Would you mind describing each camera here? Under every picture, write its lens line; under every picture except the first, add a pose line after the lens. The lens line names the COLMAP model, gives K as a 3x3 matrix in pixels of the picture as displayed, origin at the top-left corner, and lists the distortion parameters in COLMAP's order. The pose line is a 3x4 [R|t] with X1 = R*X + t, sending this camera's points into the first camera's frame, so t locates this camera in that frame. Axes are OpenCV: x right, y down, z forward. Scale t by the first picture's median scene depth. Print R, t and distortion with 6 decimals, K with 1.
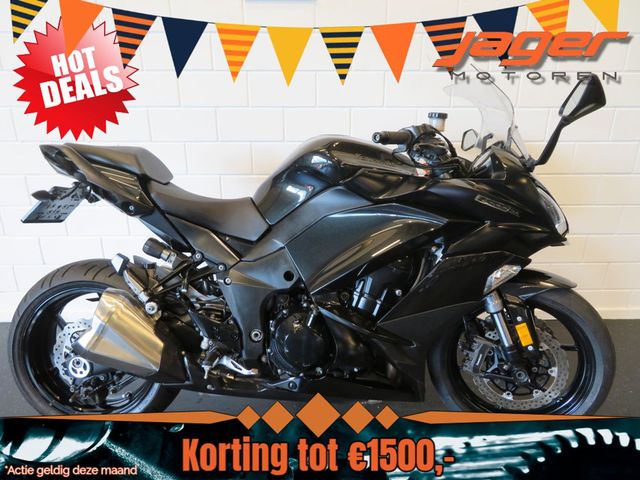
lens RADIAL K [[459.3, 0, 320.0], [0, 459.3, 240.0], [0, 0, 1]] dist [-0.003853, 0.000062]
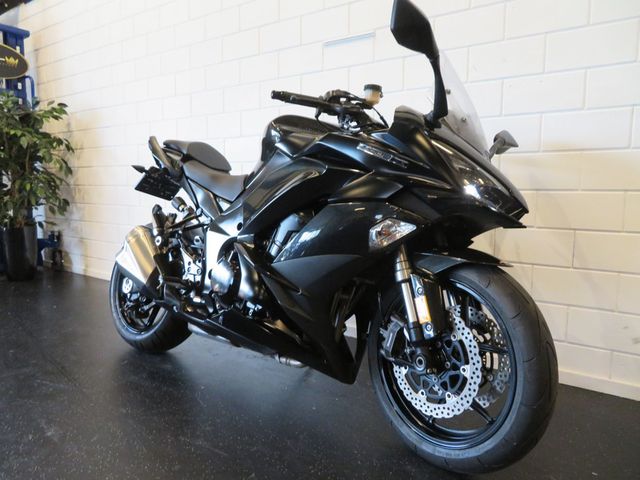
lens RADIAL K [[459.3, 0, 320.0], [0, 459.3, 240.0], [0, 0, 1]] dist [-0.003853, 0.000062]
pose [[0.802007, 0.064950, -0.593773, 0.792092], [-0.205323, 0.963472, -0.171941, 0.267744], [0.560916, 0.259813, 0.786047, 0.181829]]
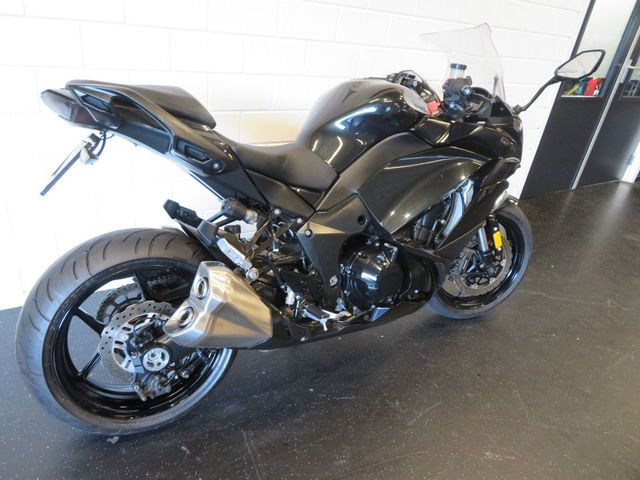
lens RADIAL K [[459.3, 0, 320.0], [0, 459.3, 240.0], [0, 0, 1]] dist [-0.003853, 0.000062]
pose [[0.841302, -0.154816, 0.517922, -0.684084], [0.059705, 0.978862, 0.195615, -0.086809], [-0.537259, -0.133649, 0.832761, 0.161537]]
